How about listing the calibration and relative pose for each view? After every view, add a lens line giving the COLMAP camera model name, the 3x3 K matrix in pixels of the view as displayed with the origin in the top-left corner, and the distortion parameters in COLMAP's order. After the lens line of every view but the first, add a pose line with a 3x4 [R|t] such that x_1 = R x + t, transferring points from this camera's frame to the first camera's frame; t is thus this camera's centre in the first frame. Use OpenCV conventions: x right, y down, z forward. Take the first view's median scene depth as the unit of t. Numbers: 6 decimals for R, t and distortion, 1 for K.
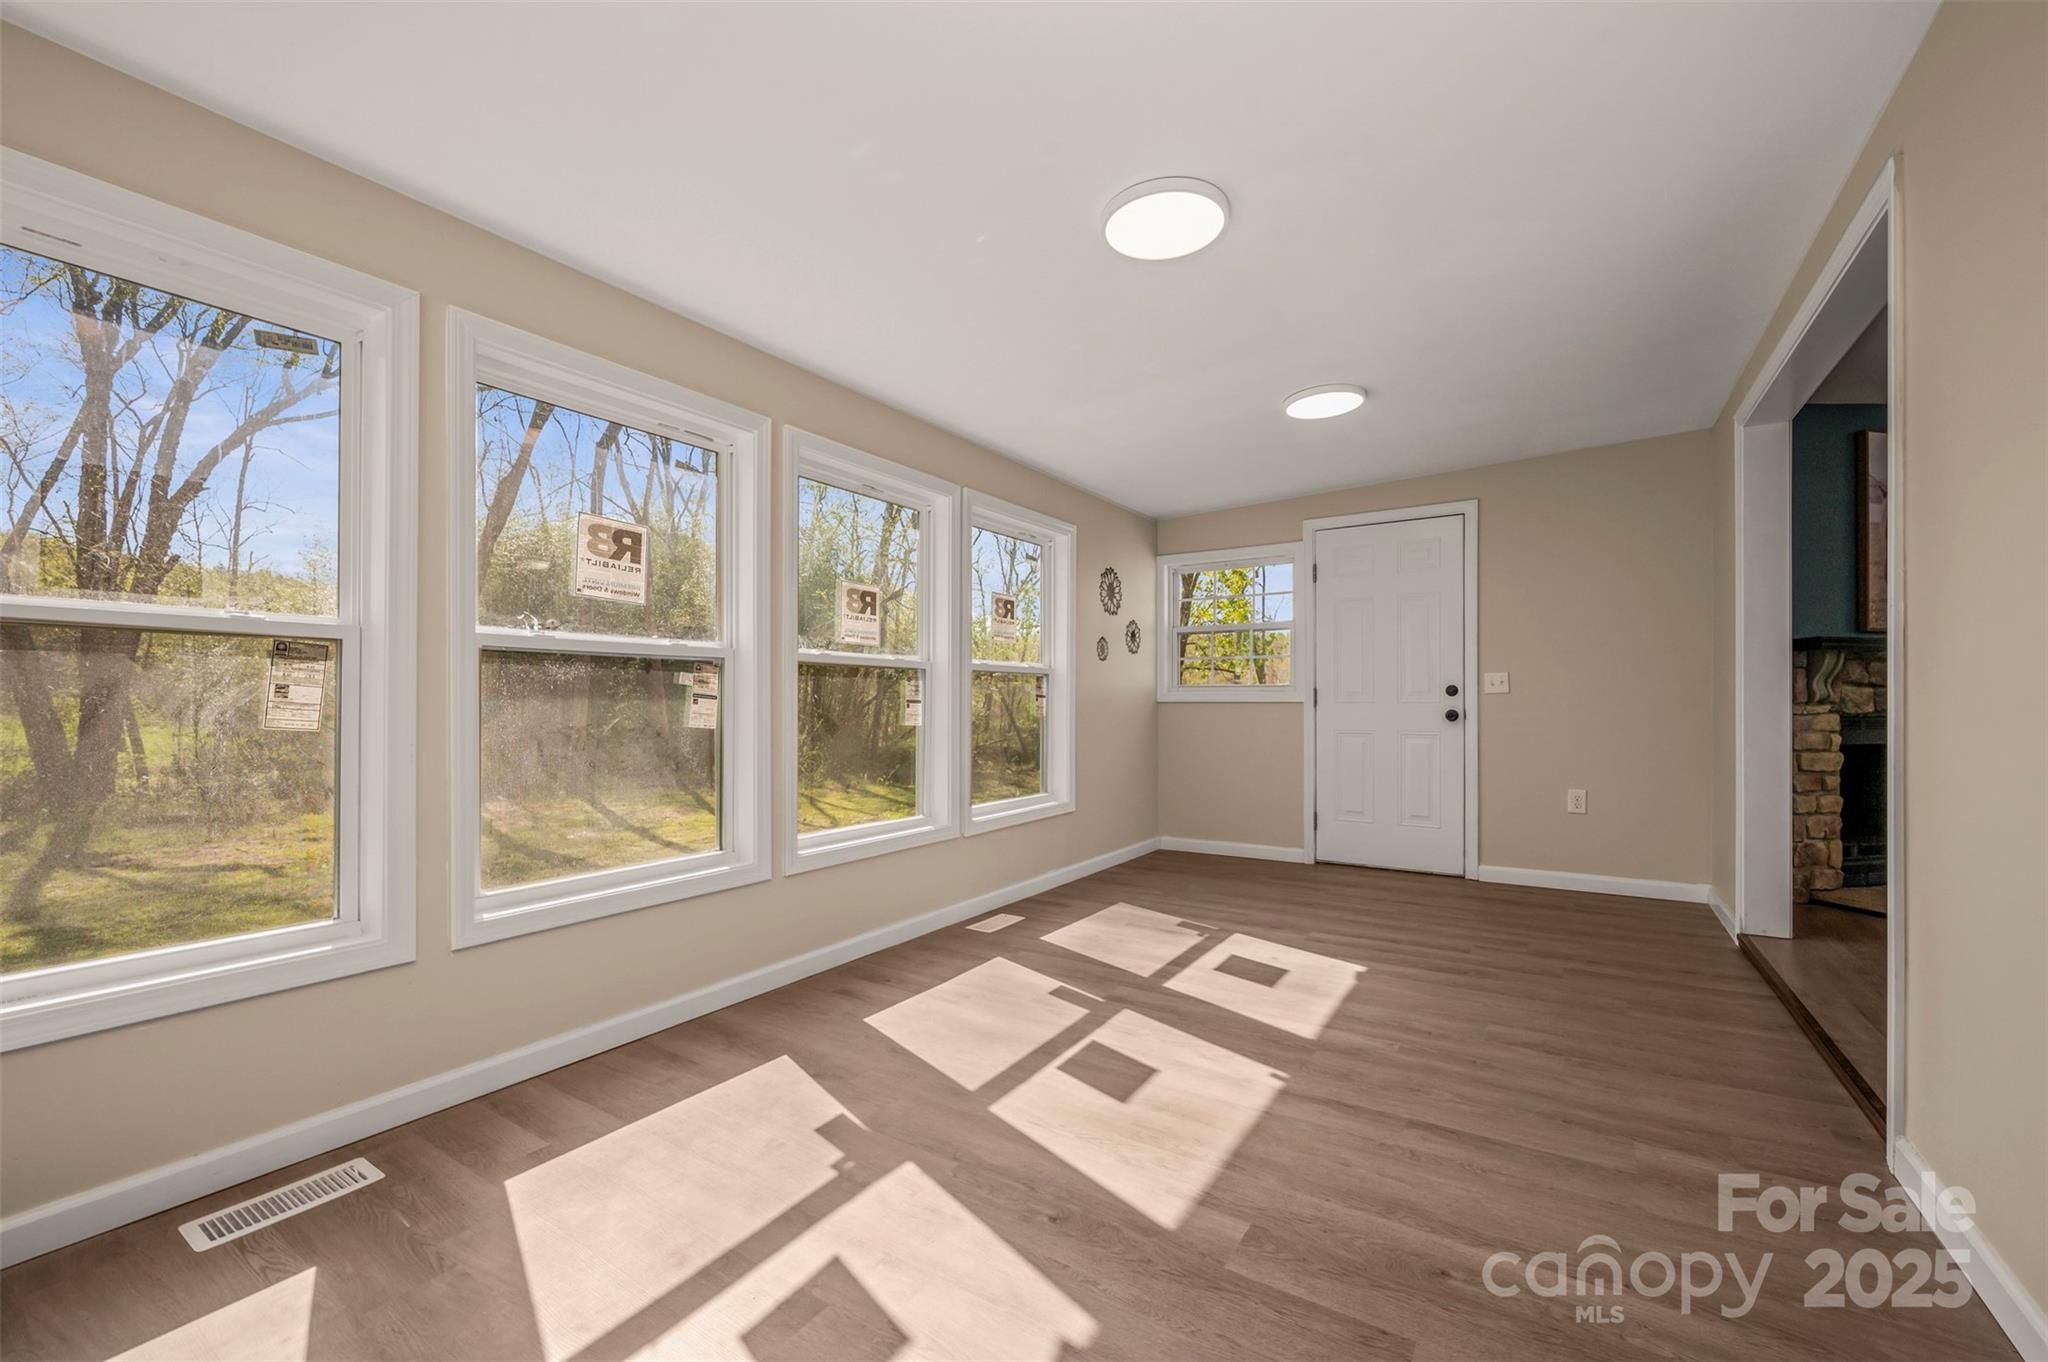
lens RADIAL K [[835.3, 0, 1038.2], [0, 835.3, 689.4], [0, 0, 1]] dist [-0.000698, -0.000278]
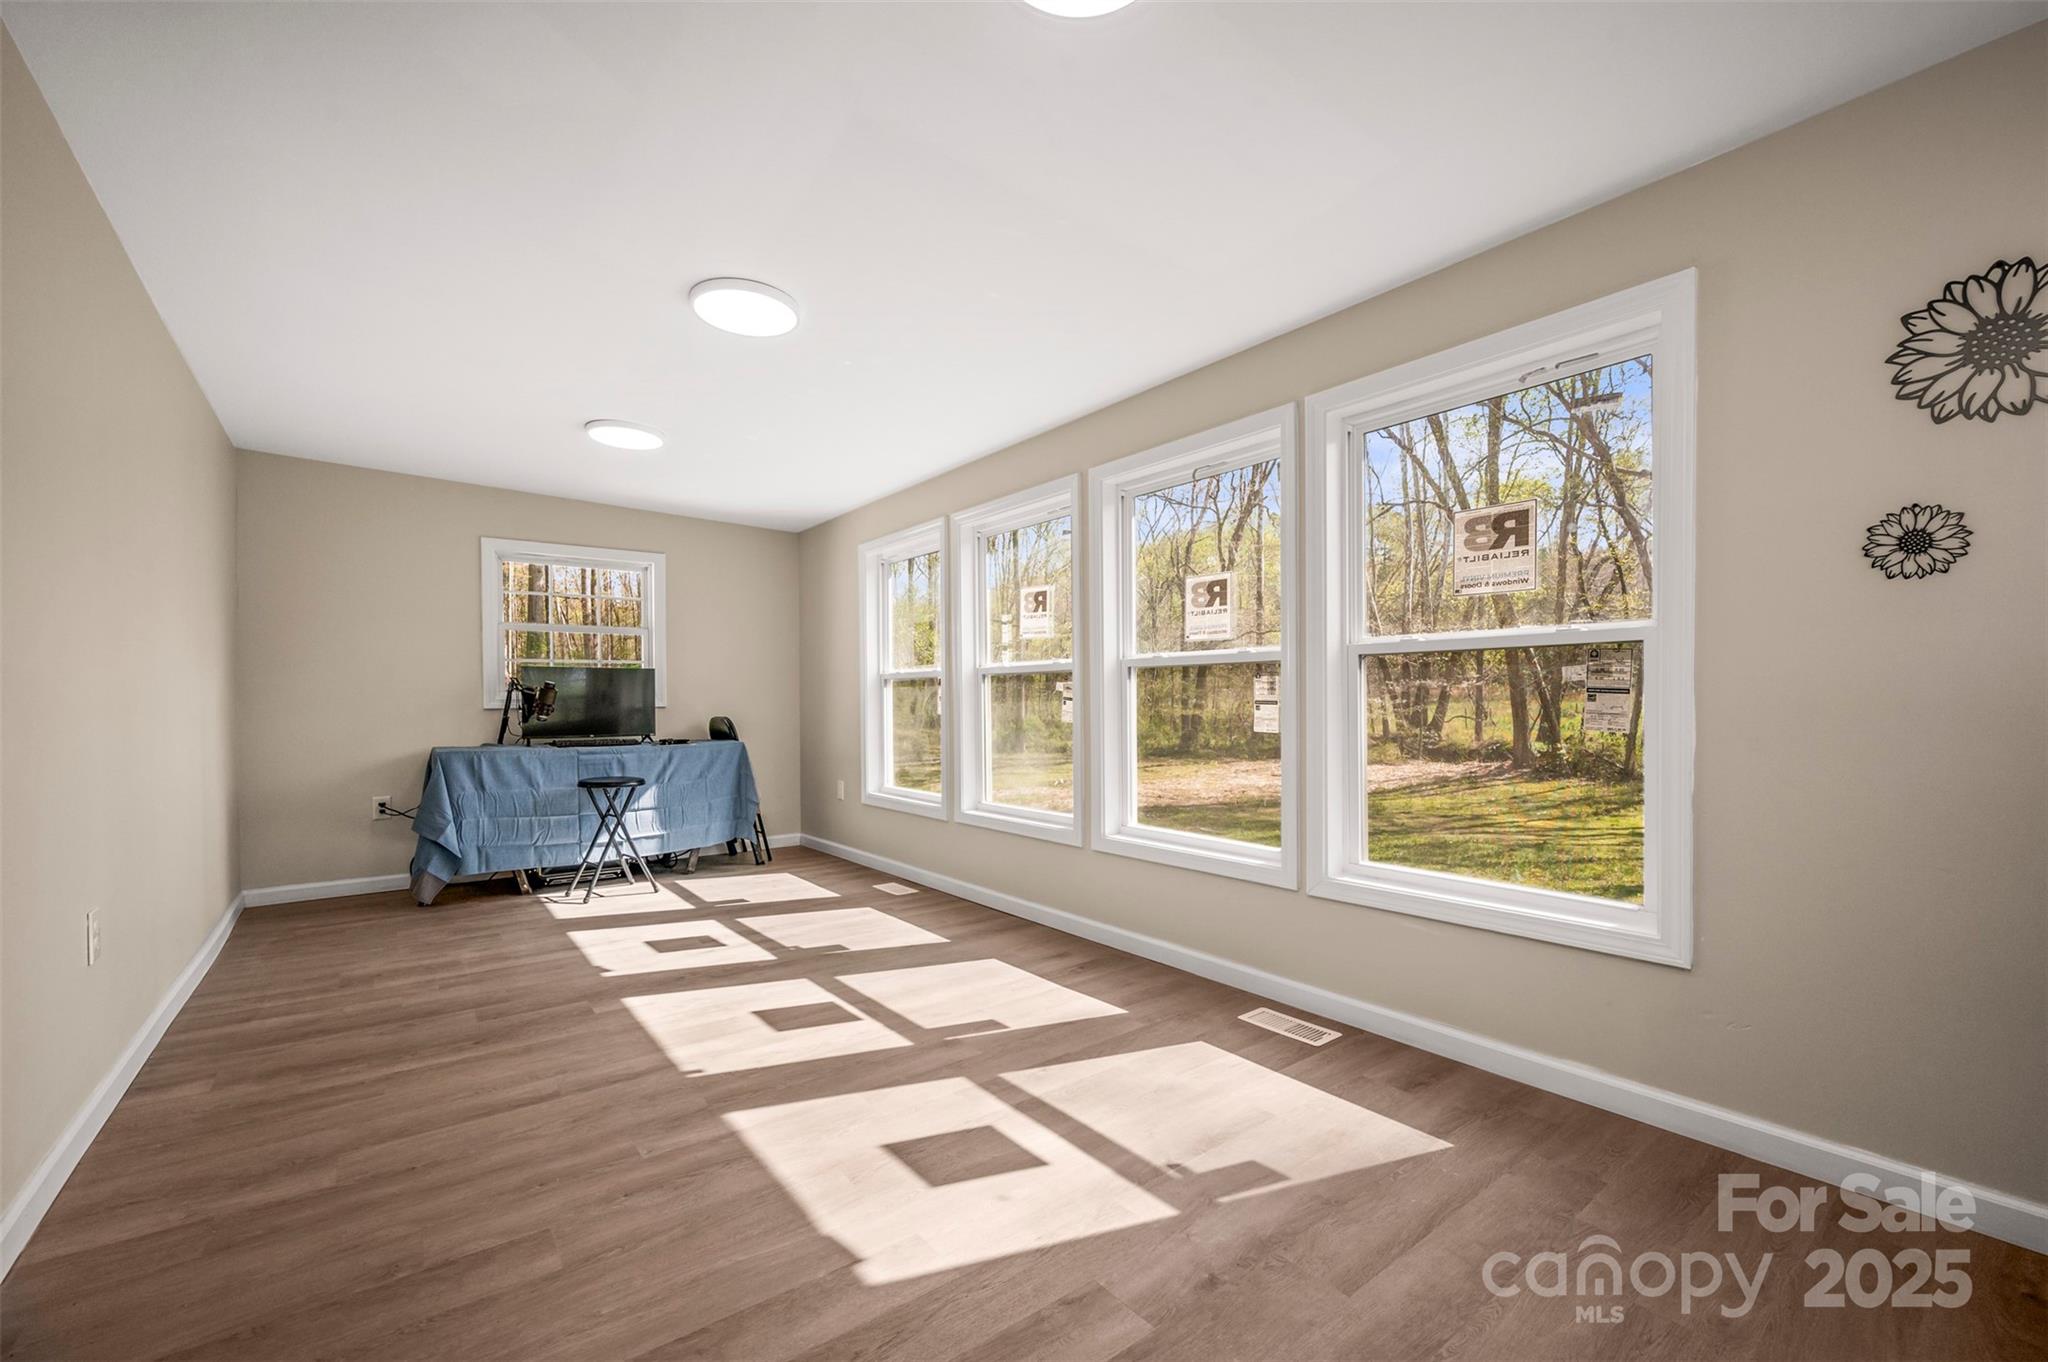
lens RADIAL K [[835.3, 0, 1039.3], [0, 835.3, 699.7], [0, 0, 1]] dist [-0.000698, -0.000278]
pose [[-0.327683, 0.003328, -0.944782, 0.825101], [0.023099, 0.999723, -0.004490, 0.012814], [0.944505, -0.023295, -0.327669, 1.288675]]
